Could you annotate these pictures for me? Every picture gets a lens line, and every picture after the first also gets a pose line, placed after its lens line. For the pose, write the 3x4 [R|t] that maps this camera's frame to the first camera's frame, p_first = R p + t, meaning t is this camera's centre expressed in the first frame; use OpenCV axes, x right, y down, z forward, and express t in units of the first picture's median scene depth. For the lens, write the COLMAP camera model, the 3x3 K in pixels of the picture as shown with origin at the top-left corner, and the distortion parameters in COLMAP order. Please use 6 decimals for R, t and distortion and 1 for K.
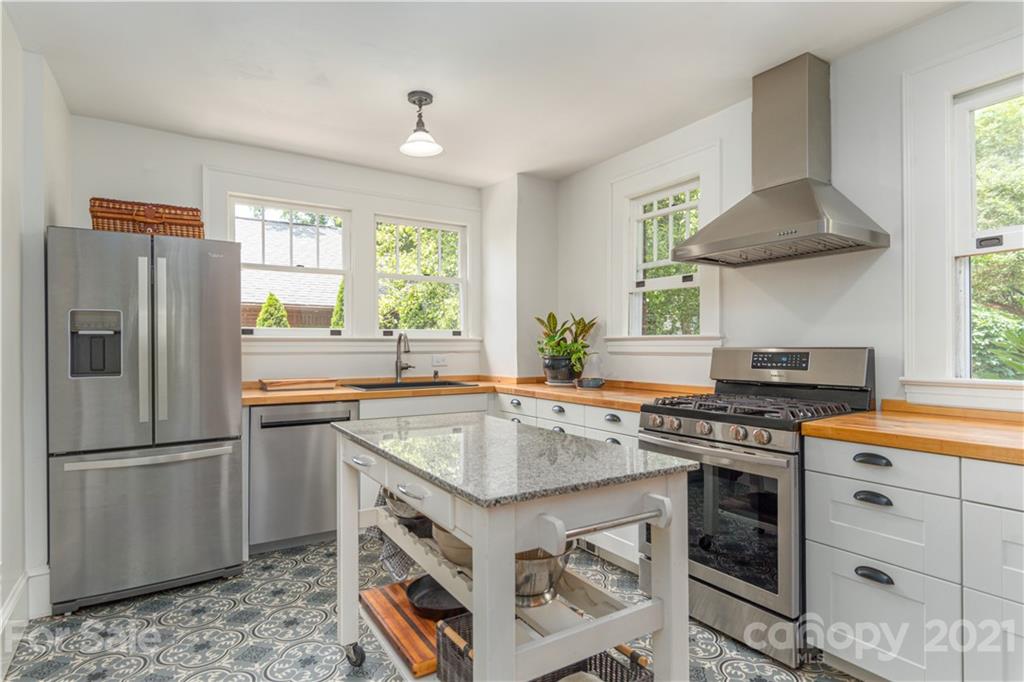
lens RADIAL K [[545.3, 0, 512.0], [0, 545.3, 341.0], [0, 0, 1]] dist [-0.006801, -0.000353]
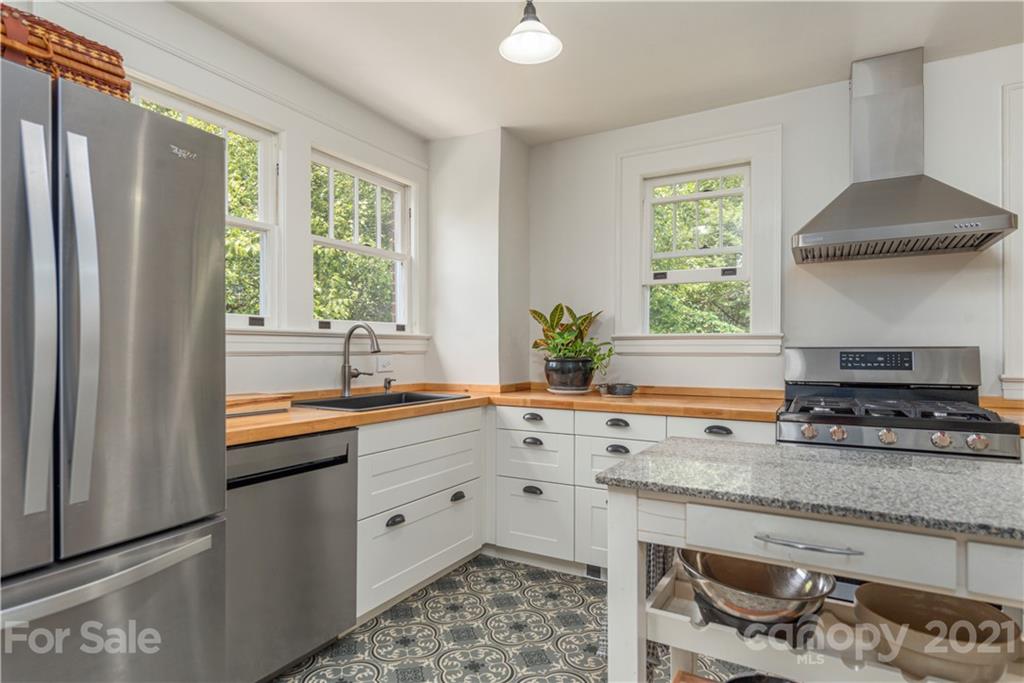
lens RADIAL K [[555.8, 0, 512.0], [0, 555.8, 341.5], [0, 0, 1]] dist [0.006891, -0.000932]
pose [[0.879068, 0.011176, 0.476565, -0.443268], [-0.008617, 0.999934, -0.007554, 0.012336], [-0.476618, 0.002534, 0.879107, 0.350192]]
